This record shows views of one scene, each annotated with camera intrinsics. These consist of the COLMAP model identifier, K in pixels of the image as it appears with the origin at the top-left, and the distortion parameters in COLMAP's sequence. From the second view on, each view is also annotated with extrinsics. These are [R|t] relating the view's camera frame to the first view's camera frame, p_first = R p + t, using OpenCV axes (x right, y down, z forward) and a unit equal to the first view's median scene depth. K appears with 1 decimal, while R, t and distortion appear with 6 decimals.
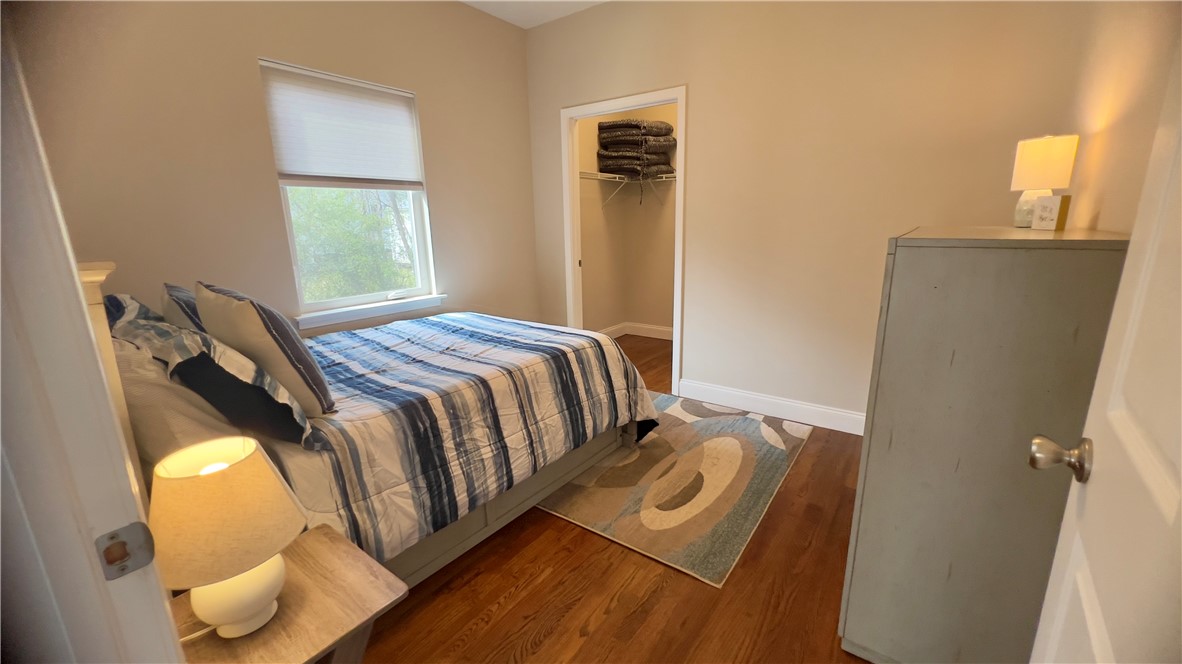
lens RADIAL K [[475.9, 0, 589.6], [0, 475.9, 333.3], [0, 0, 1]] dist [0.000602, 0.000755]
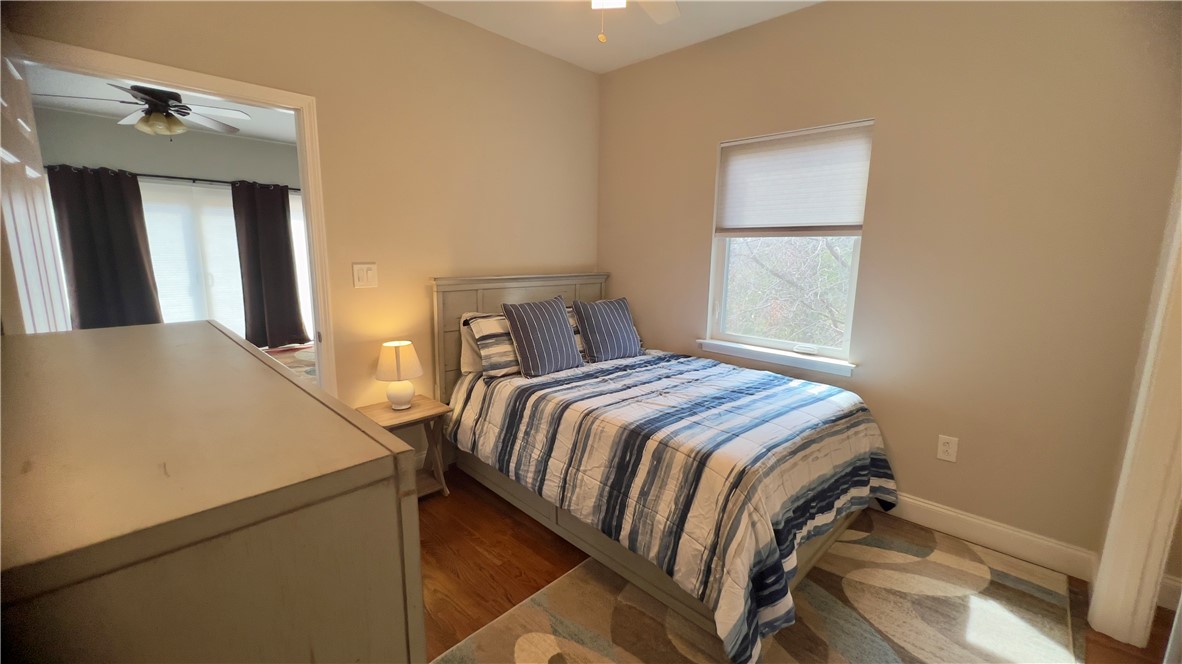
lens RADIAL K [[475.9, 0, 592.8], [0, 475.9, 337.3], [0, 0, 1]] dist [0.000602, 0.000755]
pose [[-0.134926, 0.195511, -0.971375, 0.825916], [-0.243315, 0.943786, 0.223755, -0.319746], [0.960517, 0.266541, -0.079771, 1.037948]]
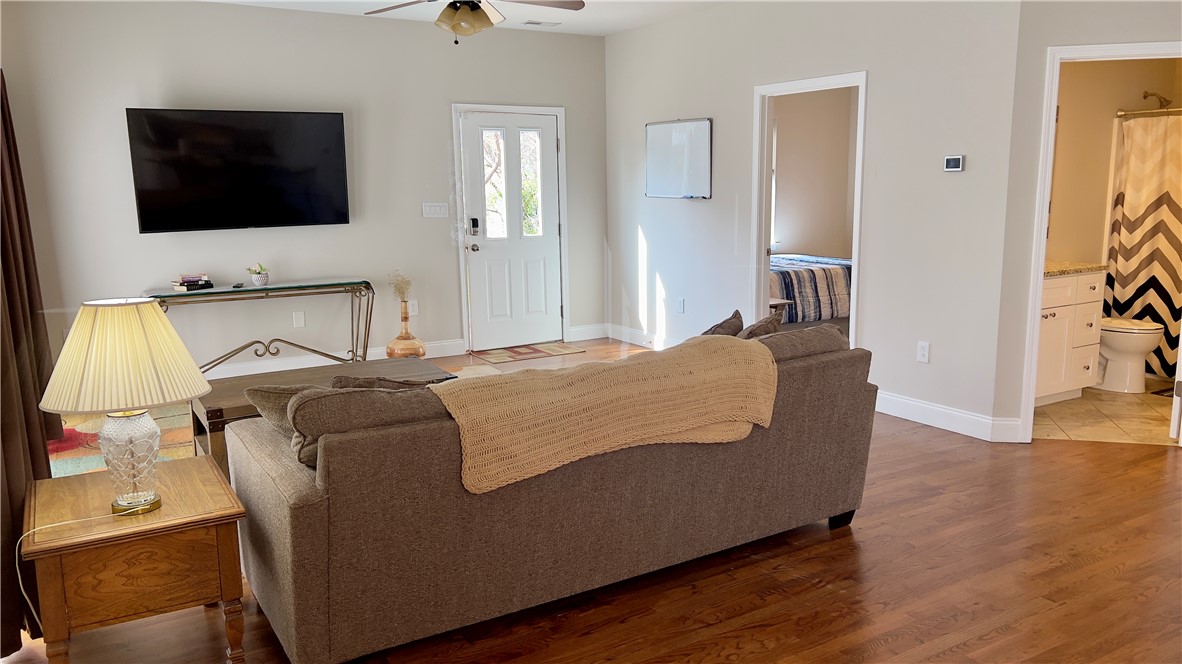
lens RADIAL K [[892.5, 0, 594.5], [0, 892.5, 332.5], [0, 0, 1]] dist [0.082710, -0.089798]
pose [[0.919794, 0.074216, -0.385319, 0.438127], [-0.096294, 0.994616, -0.038293, 0.597254], [0.380403, 0.072325, 0.921989, -2.955250]]
